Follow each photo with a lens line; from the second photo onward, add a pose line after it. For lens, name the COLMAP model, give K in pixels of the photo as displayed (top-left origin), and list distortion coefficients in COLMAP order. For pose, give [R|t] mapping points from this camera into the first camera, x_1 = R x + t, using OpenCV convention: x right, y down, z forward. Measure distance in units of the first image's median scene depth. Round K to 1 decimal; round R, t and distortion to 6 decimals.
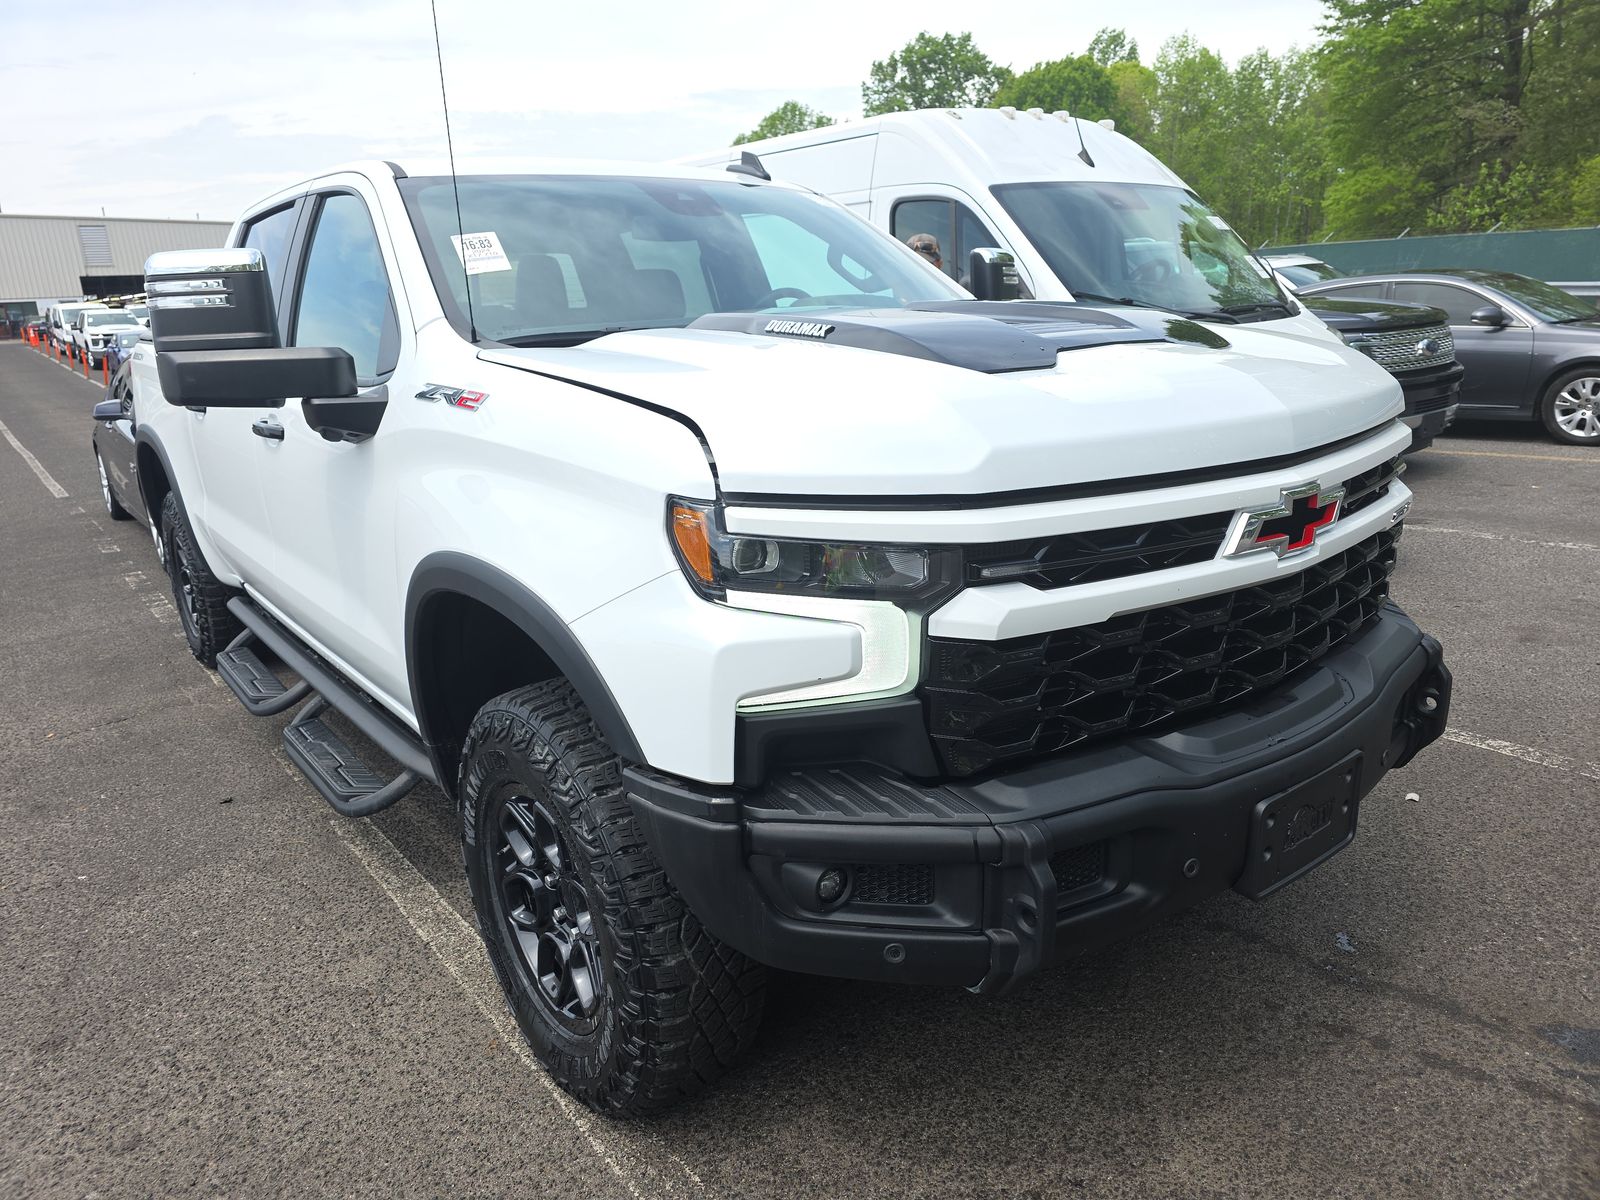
lens RADIAL K [[1078.0, 0, 800.0], [0, 1078.0, 600.0], [0, 0, 1]] dist [0.060012, -0.056170]
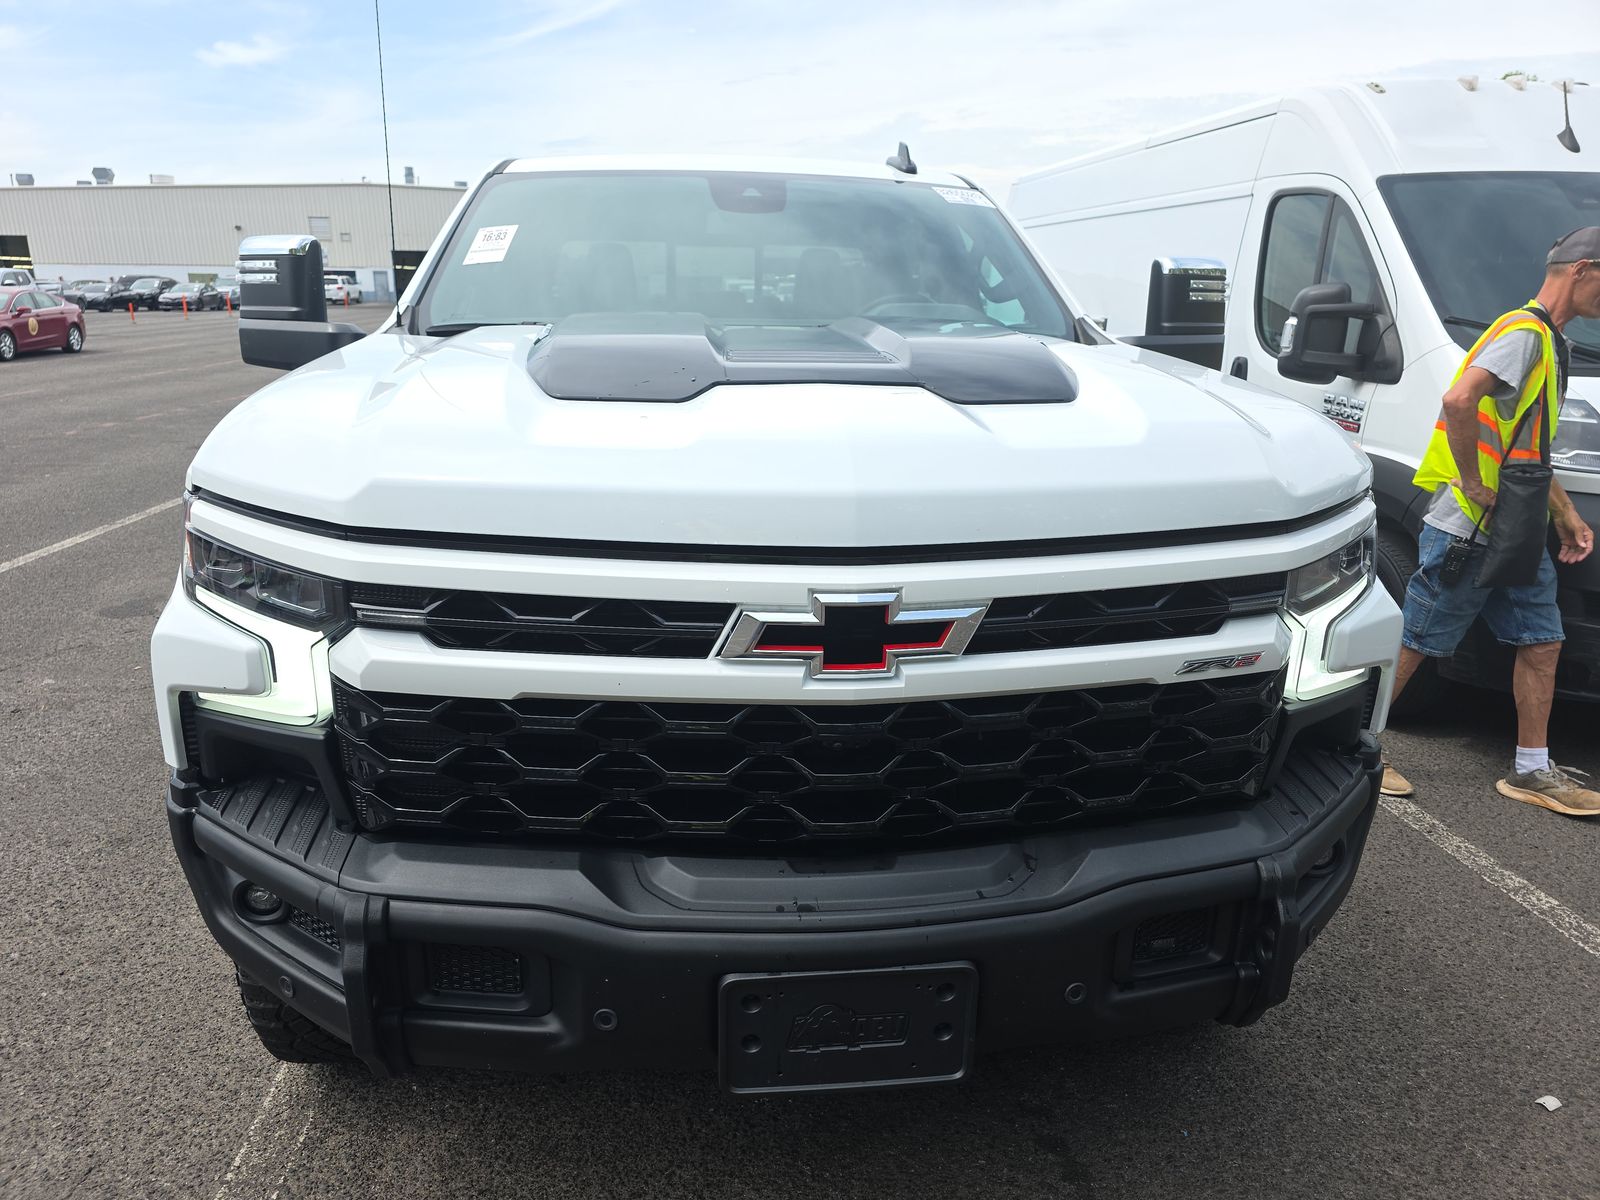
lens RADIAL K [[1078.0, 0, 800.0], [0, 1078.0, 600.0], [0, 0, 1]] dist [0.060012, -0.056170]
pose [[0.856401, 0.188095, -0.480830, 0.704192], [-0.183700, 0.981345, 0.056706, -0.119499], [0.482527, 0.039765, 0.874978, 0.288874]]
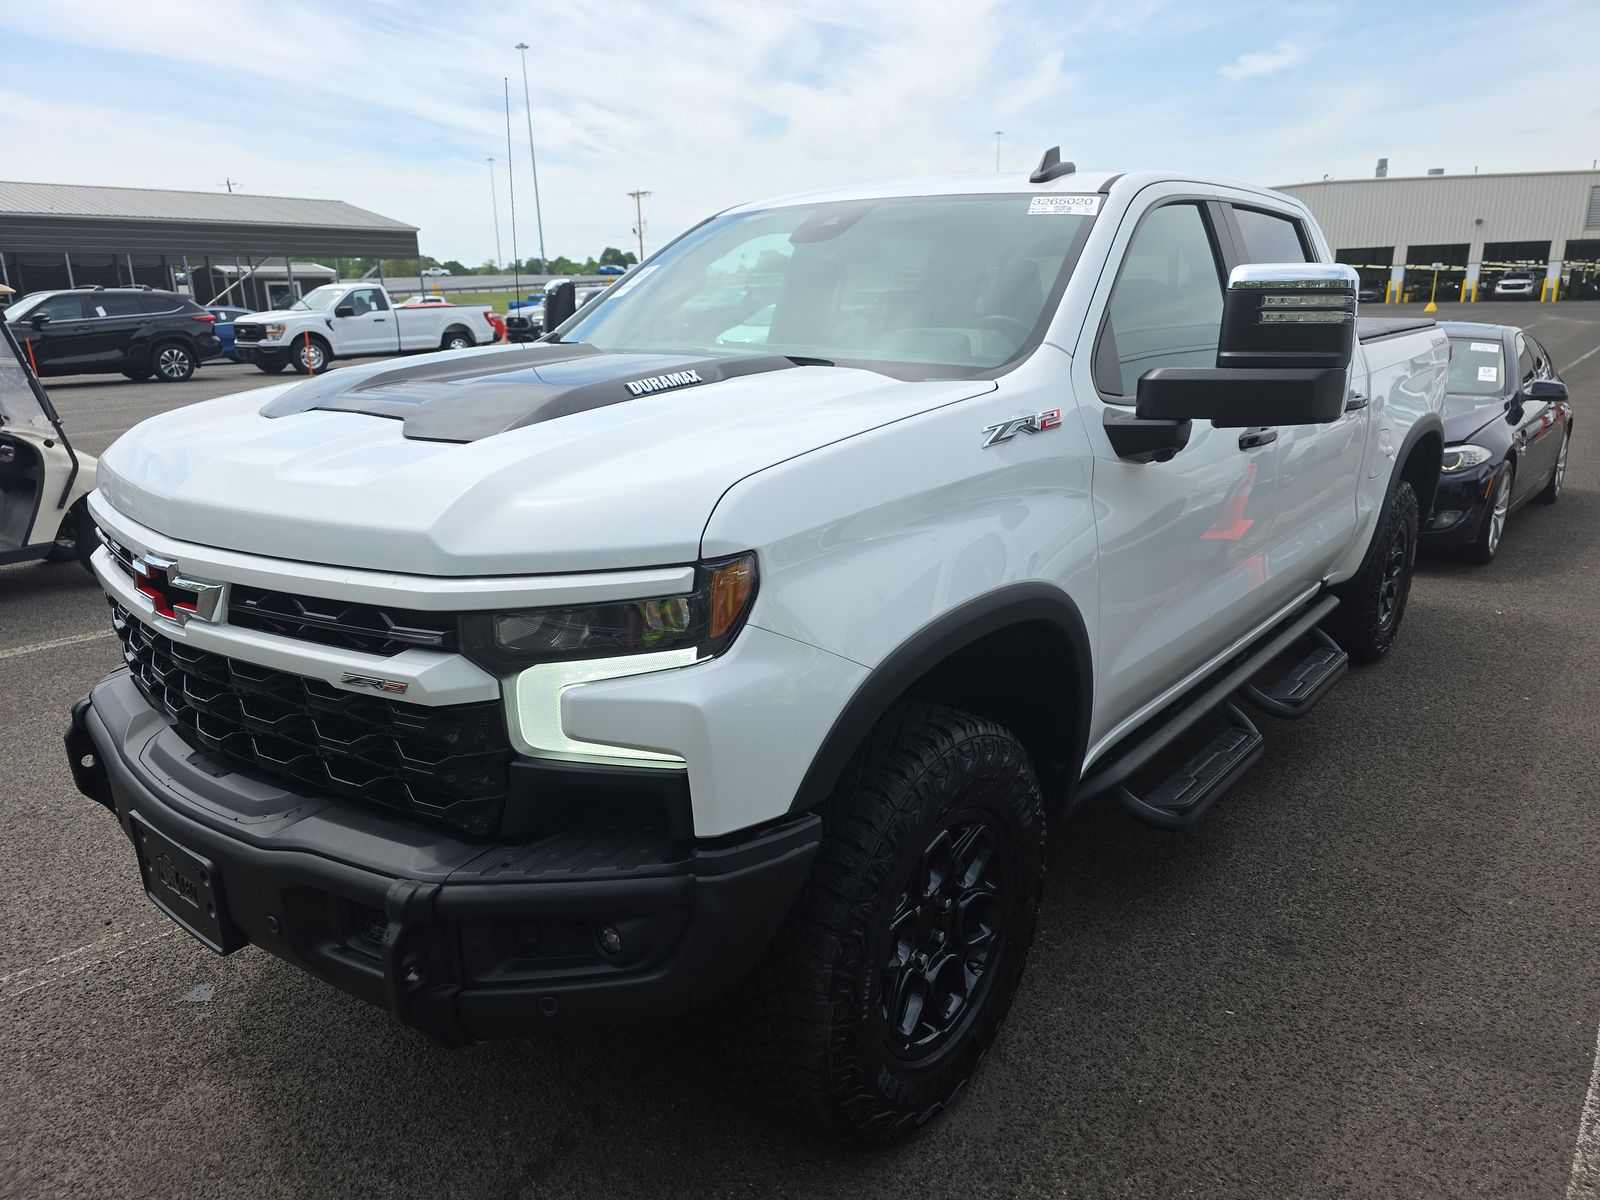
lens RADIAL K [[1078.0, 0, 800.0], [0, 1078.0, 600.0], [0, 0, 1]] dist [0.060012, -0.056170]
pose [[0.230953, 0.298364, -0.926088, 1.348271], [-0.260264, 0.936081, 0.236677, -0.395376], [0.937509, 0.186366, 0.293844, 1.068608]]
